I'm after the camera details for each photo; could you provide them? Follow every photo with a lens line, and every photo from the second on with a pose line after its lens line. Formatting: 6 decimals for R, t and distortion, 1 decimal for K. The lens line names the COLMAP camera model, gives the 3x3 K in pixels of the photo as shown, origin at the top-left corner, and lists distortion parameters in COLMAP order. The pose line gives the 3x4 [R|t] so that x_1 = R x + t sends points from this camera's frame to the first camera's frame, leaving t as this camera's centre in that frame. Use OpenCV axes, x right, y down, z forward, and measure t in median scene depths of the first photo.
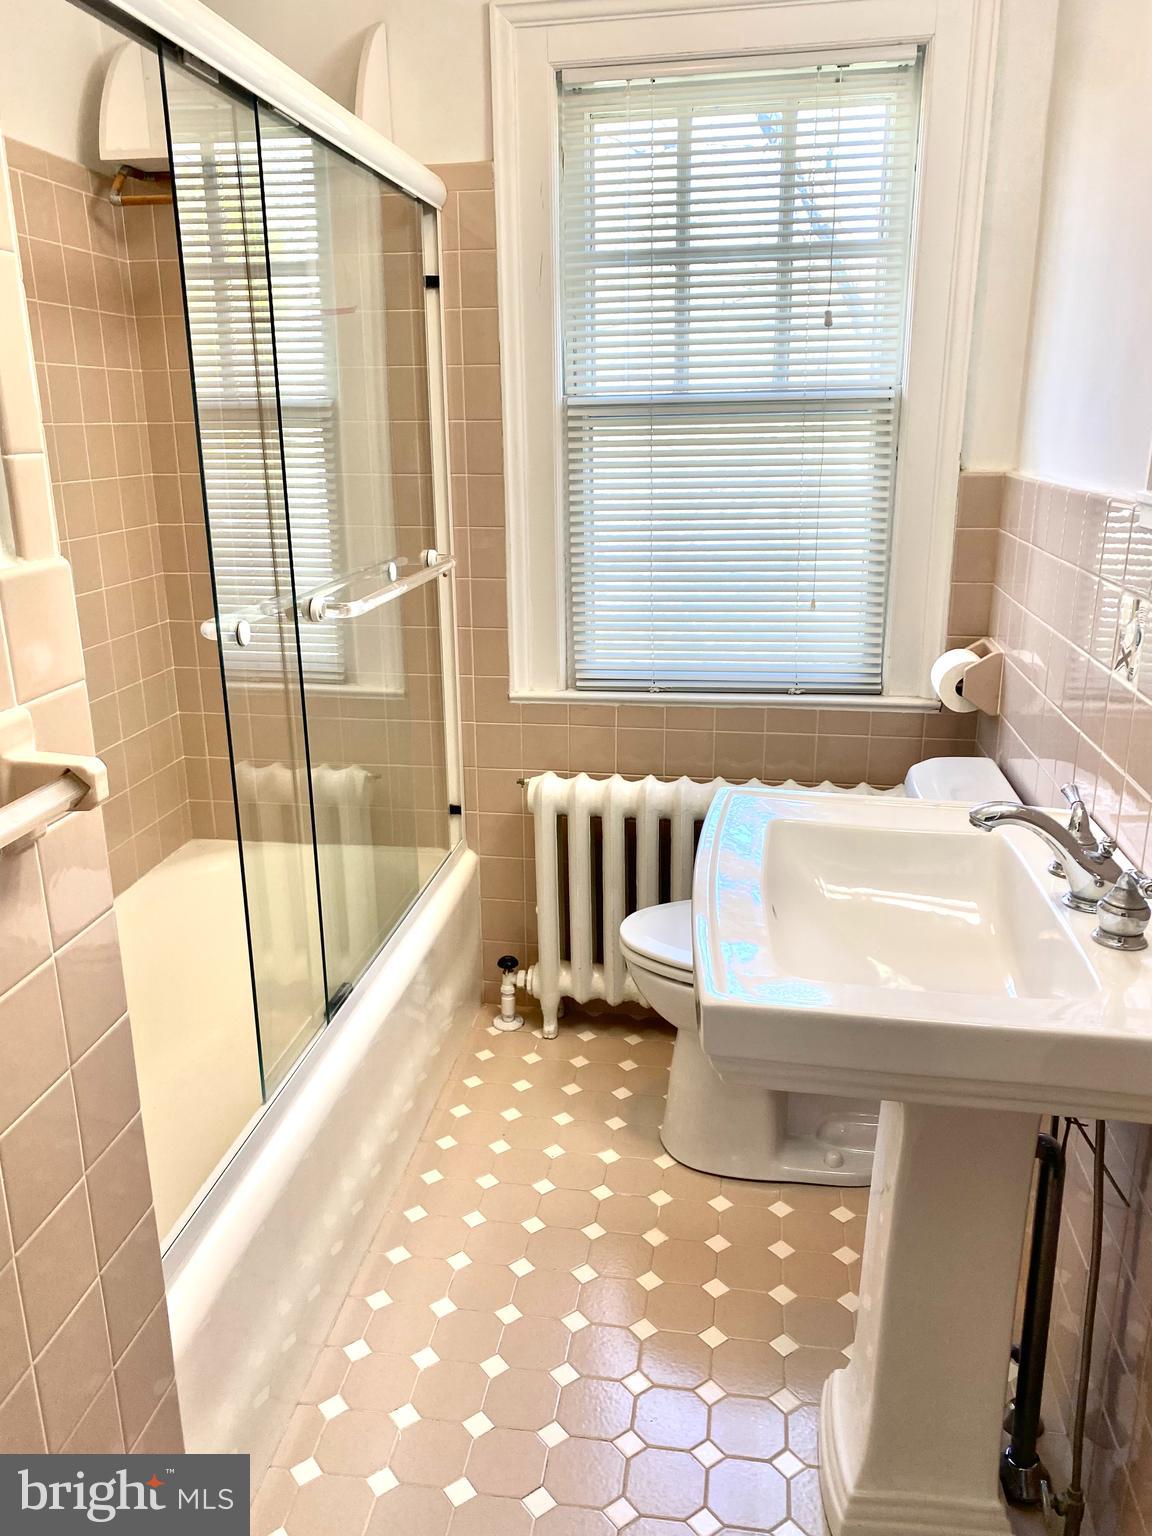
lens RADIAL K [[1170.1, 0, 578.0], [0, 1170.1, 763.5], [0, 0, 1]] dist [0.059324, -0.053346]
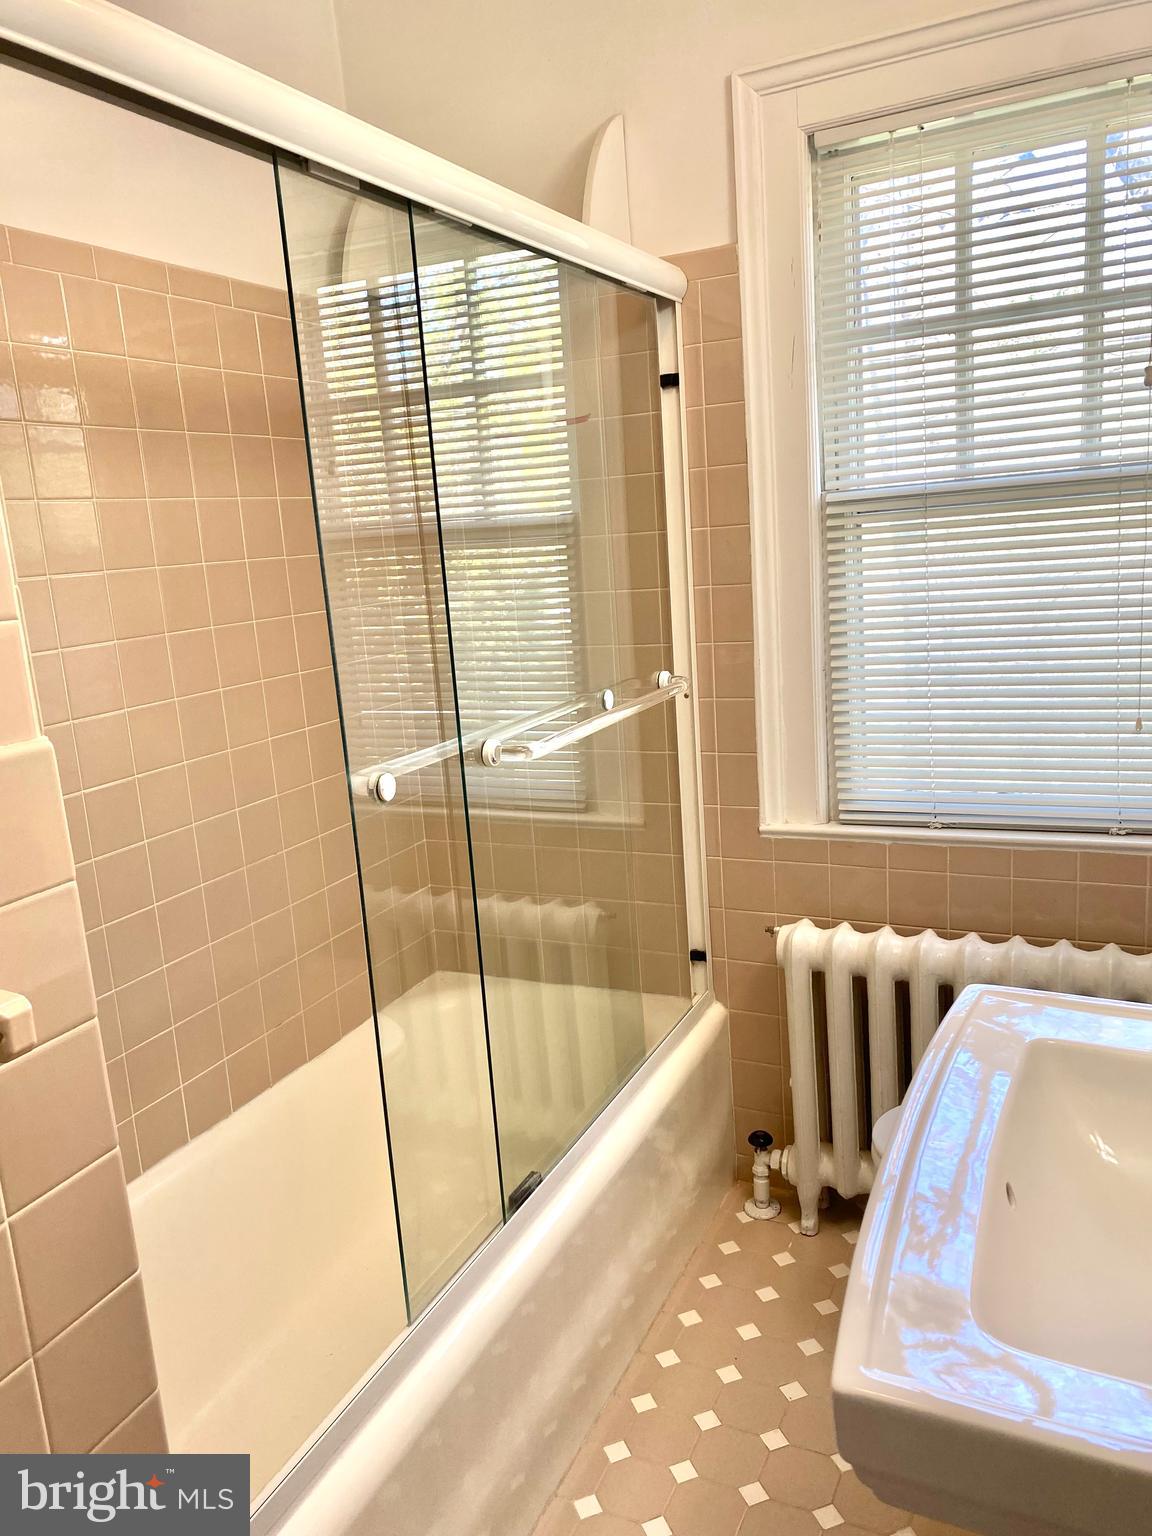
lens RADIAL K [[1170.1, 0, 579.2], [0, 1170.1, 770.0], [0, 0, 1]] dist [0.059324, -0.053346]
pose [[0.955709, 0.003267, -0.294296, 0.073648], [-0.023817, 0.997517, -0.066270, -0.043247], [0.293349, 0.070344, 0.953414, 0.125762]]
